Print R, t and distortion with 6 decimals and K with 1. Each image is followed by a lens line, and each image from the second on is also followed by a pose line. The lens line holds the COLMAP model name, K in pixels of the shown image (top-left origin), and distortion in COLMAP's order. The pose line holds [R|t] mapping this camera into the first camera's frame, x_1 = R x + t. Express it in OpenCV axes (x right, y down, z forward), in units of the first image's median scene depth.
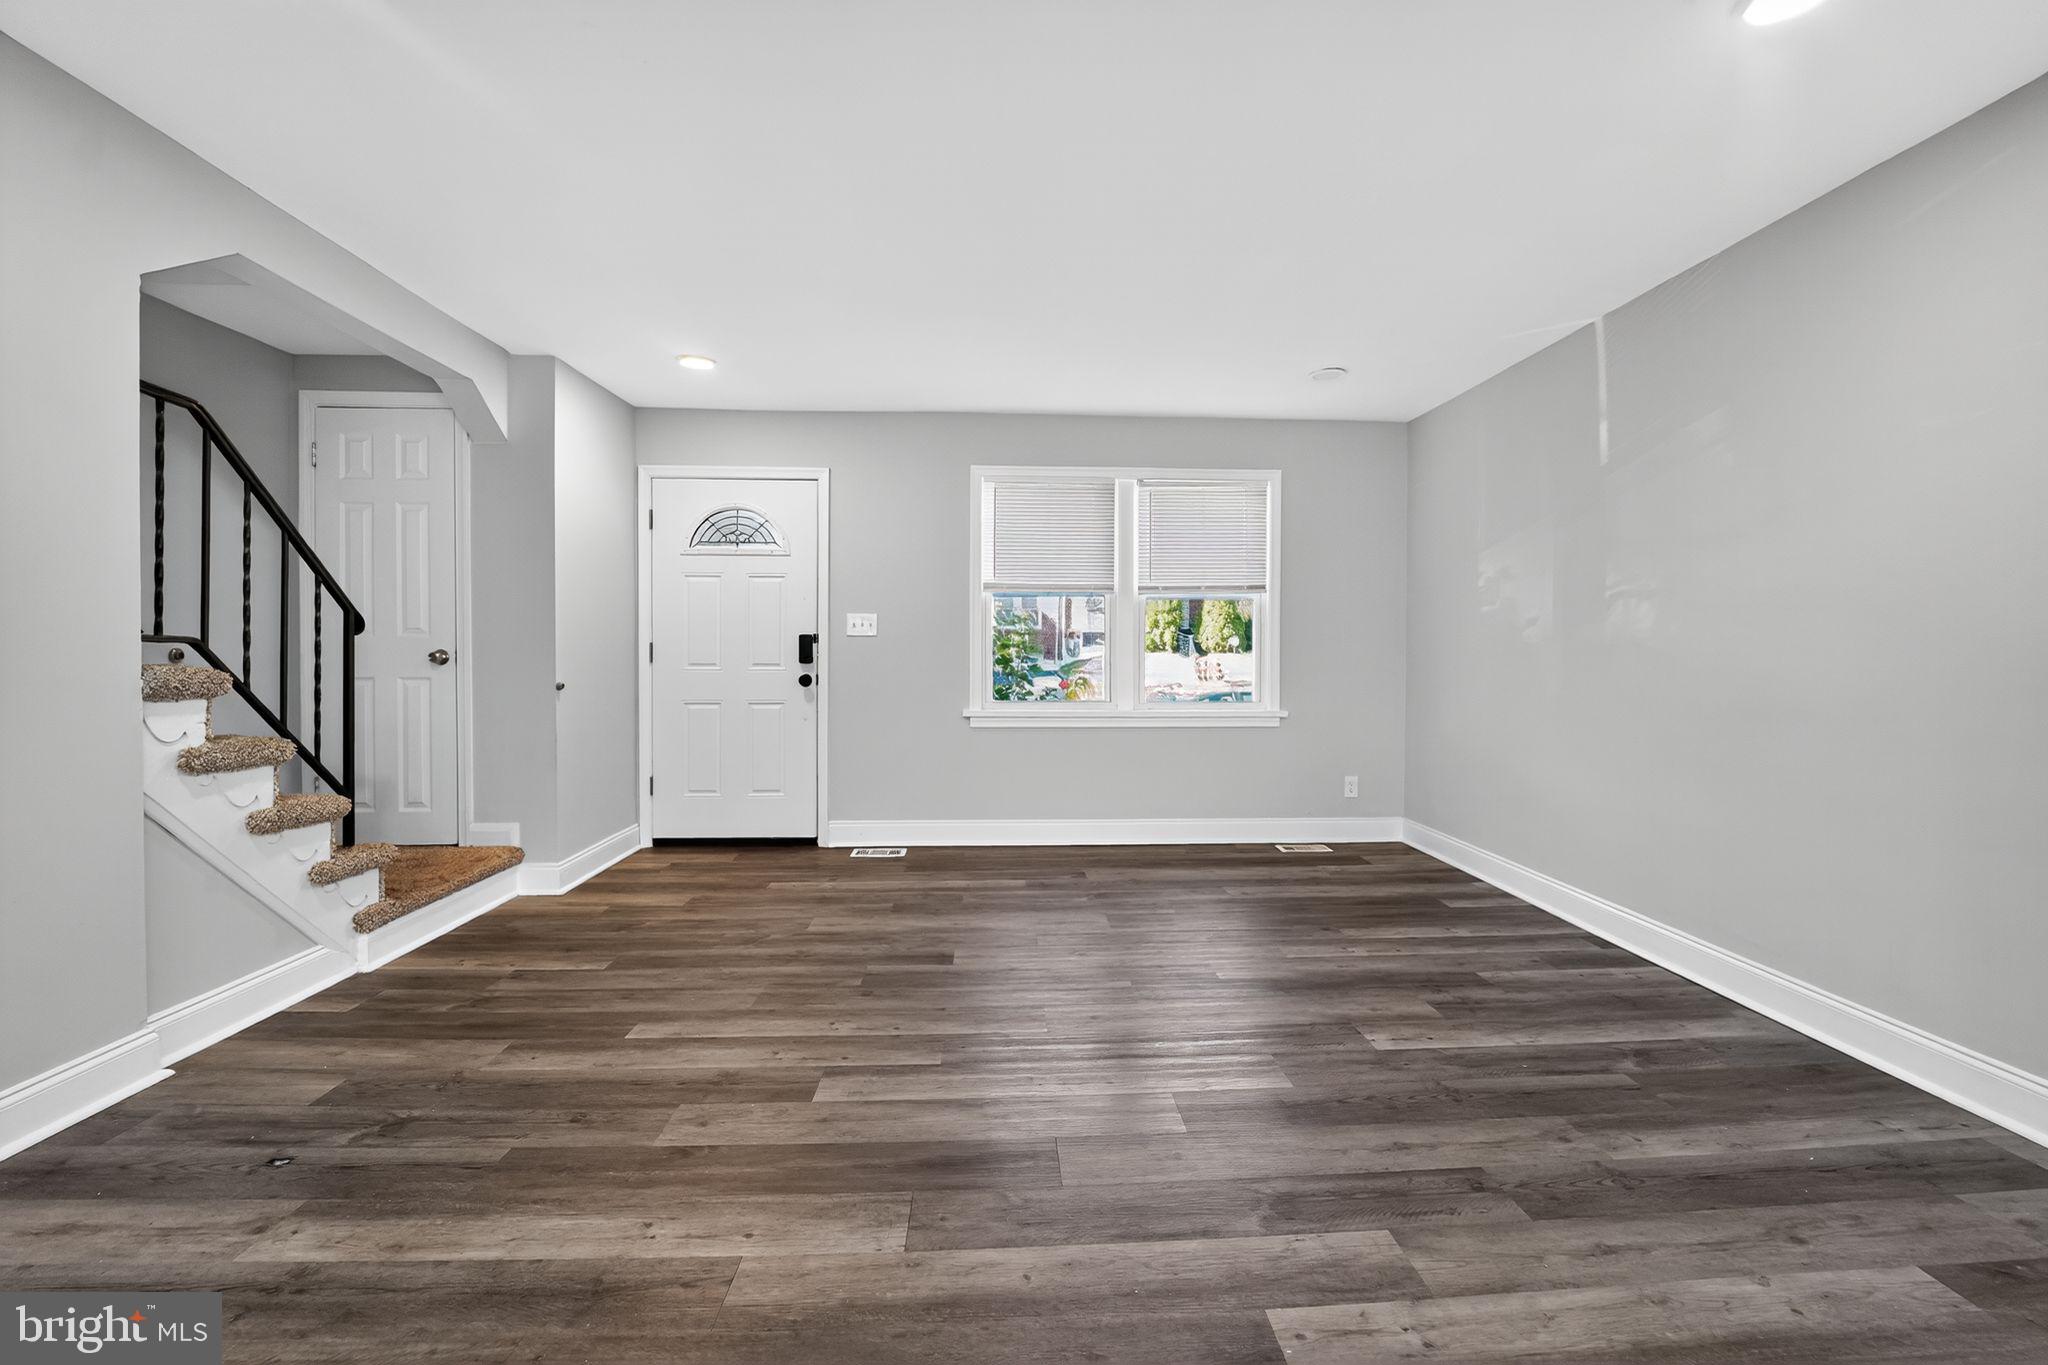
lens RADIAL K [[846.1, 0, 1042.9], [0, 846.1, 660.8], [0, 0, 1]] dist [-0.025081, 0.001100]
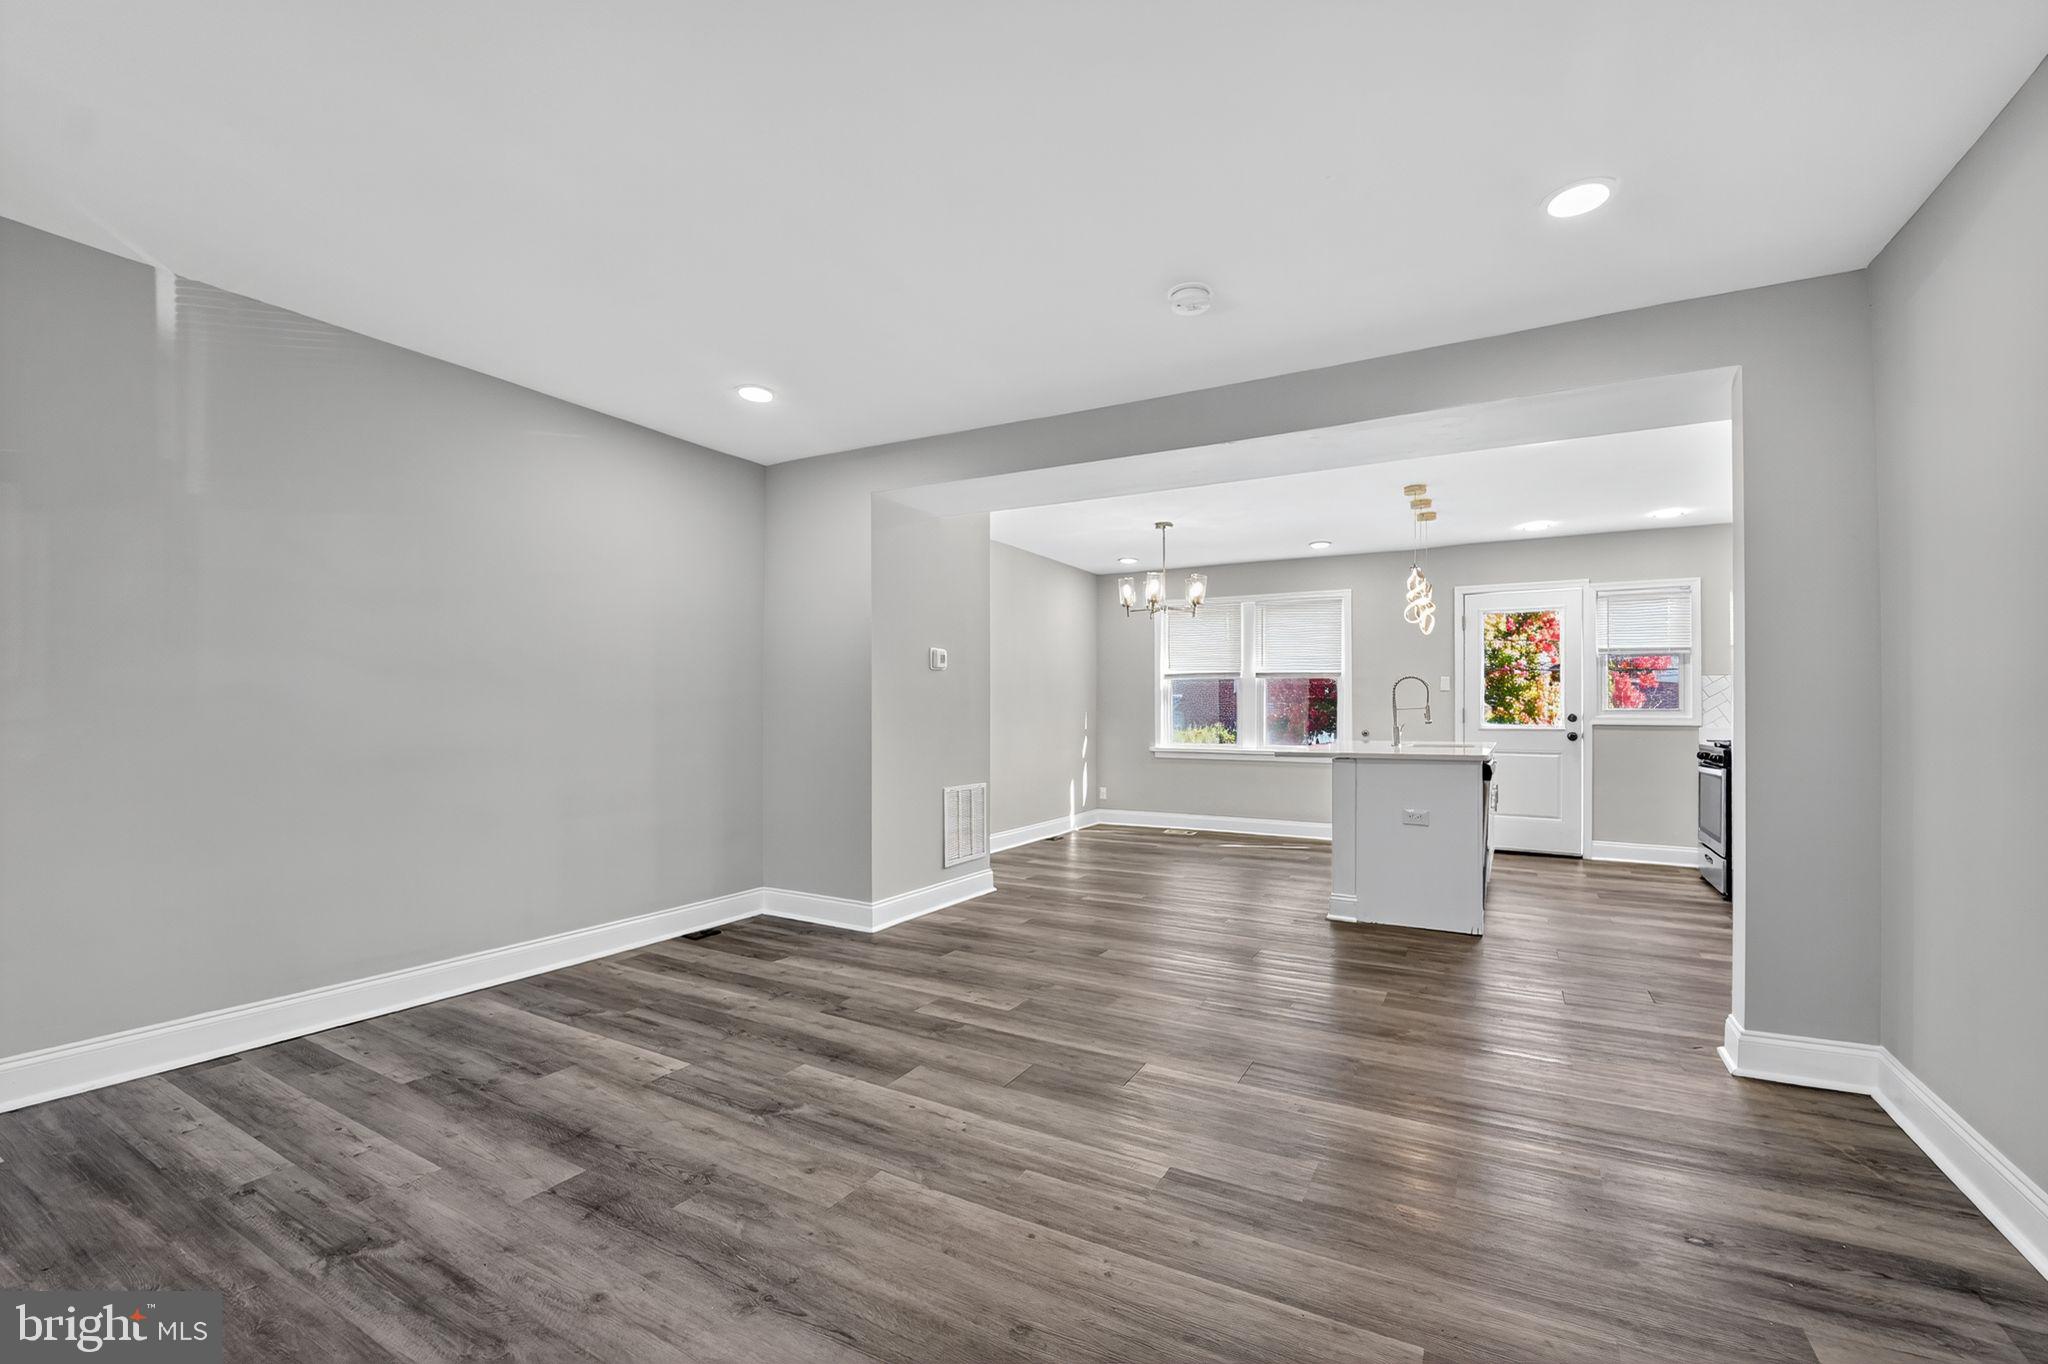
lens RADIAL K [[846.1, 0, 1035.0], [0, 846.1, 696.9], [0, 0, 1]] dist [-0.025081, 0.001100]
pose [[-0.840423, 0.000706, 0.541931, -0.479837], [-0.003169, 0.999976, -0.006217, -0.018460], [-0.541922, -0.006943, -0.840400, 1.360259]]
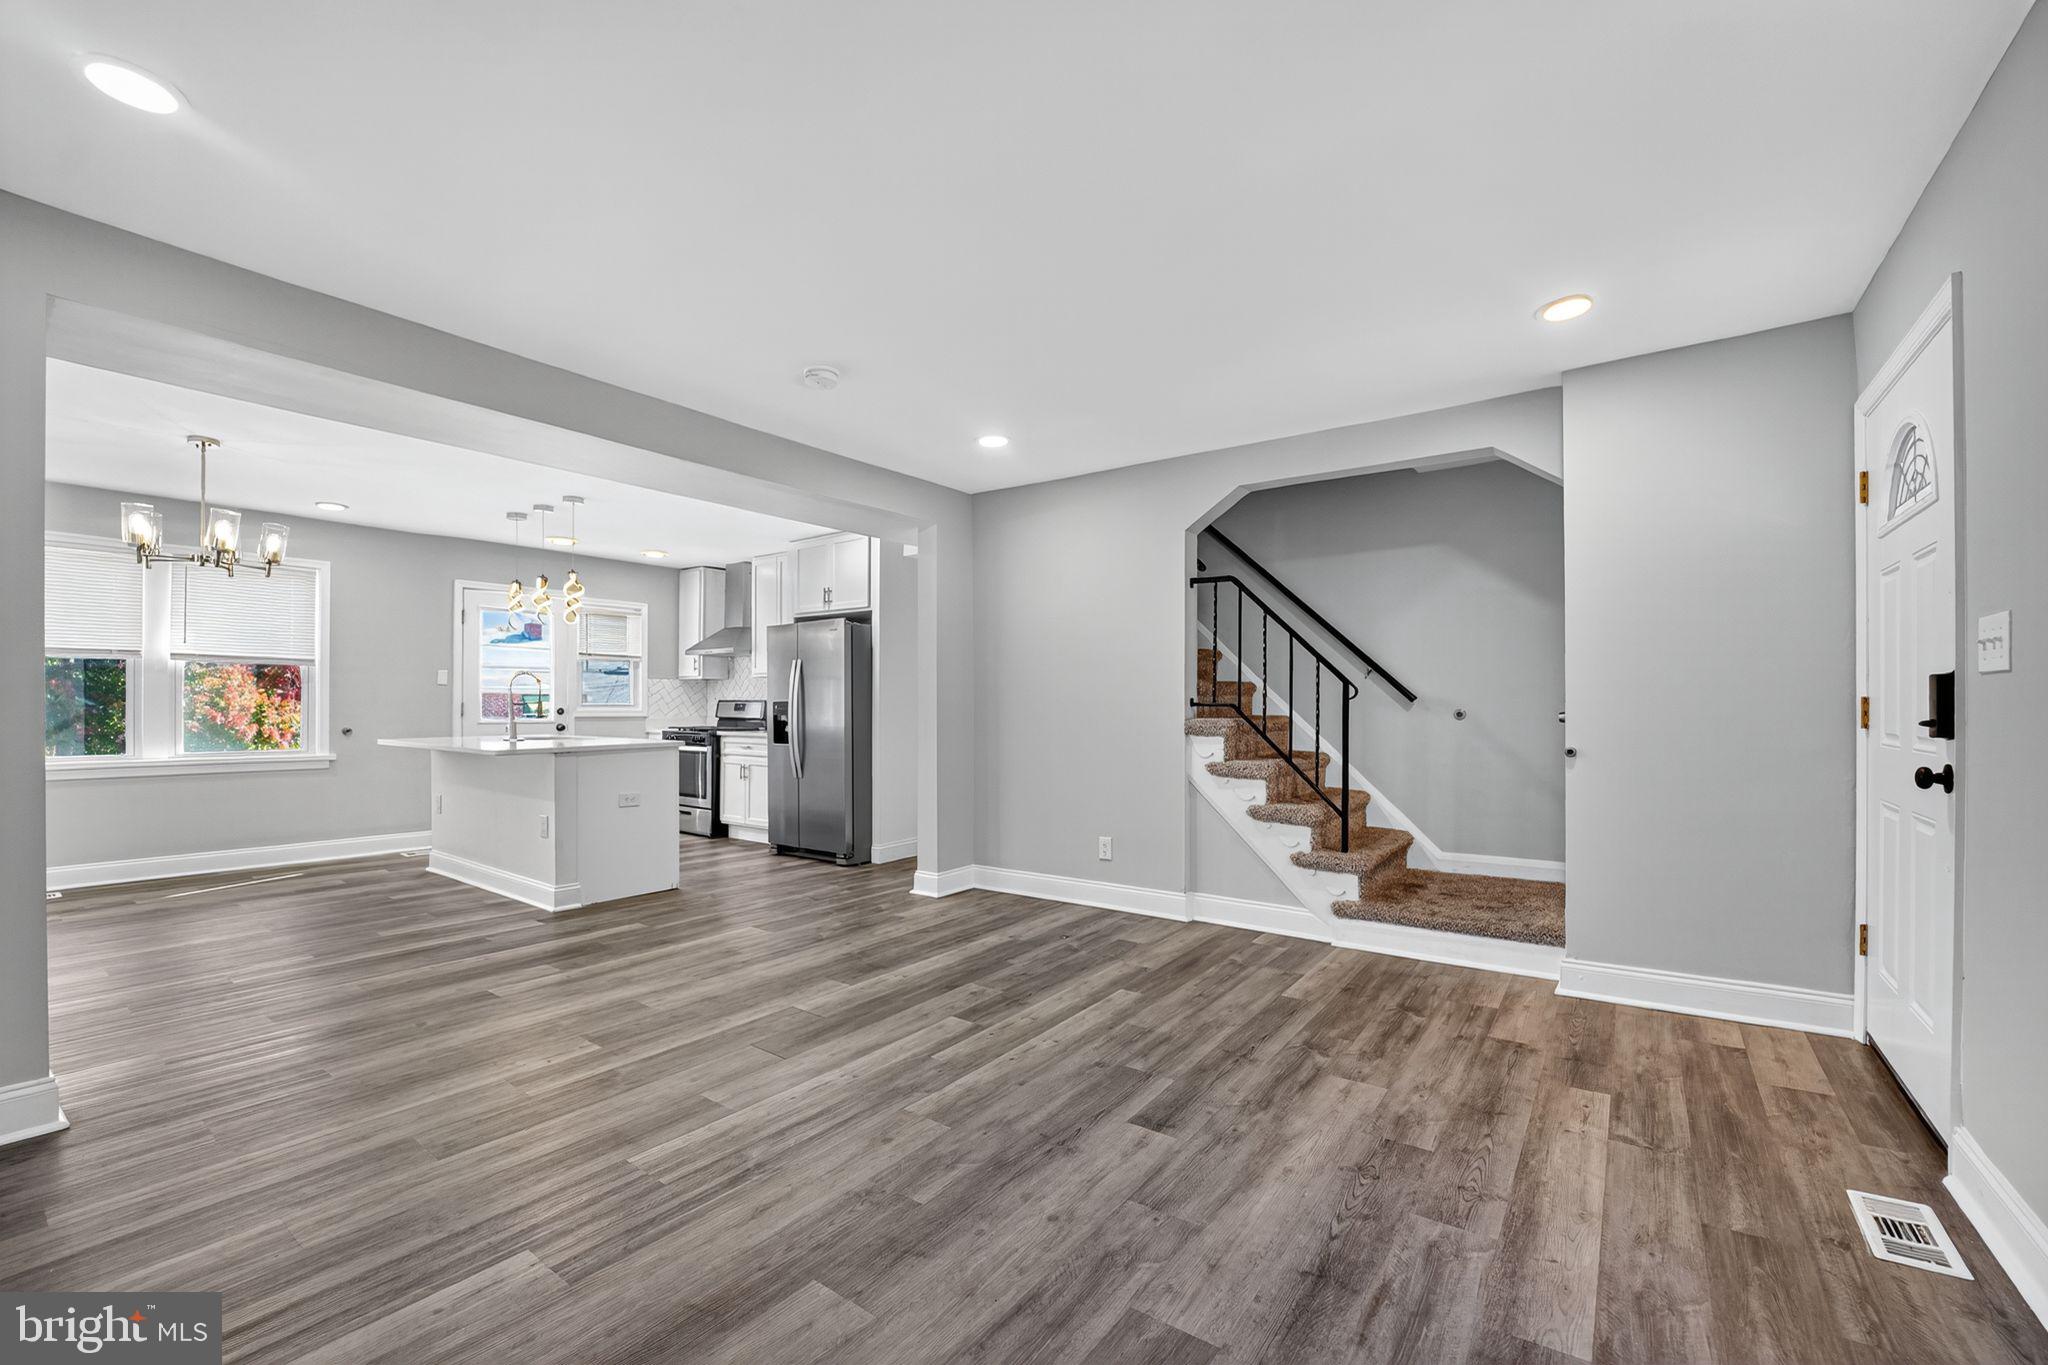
lens RADIAL K [[846.1, 0, 1042.3], [0, 846.1, 704.7], [0, 0, 1]] dist [-0.025081, 0.001100]
pose [[-0.628786, -0.006238, -0.777554, 0.547855], [-0.009926, 0.999951, 0.000005, -0.015416], [0.777515, 0.007721, -0.628817, 1.444903]]
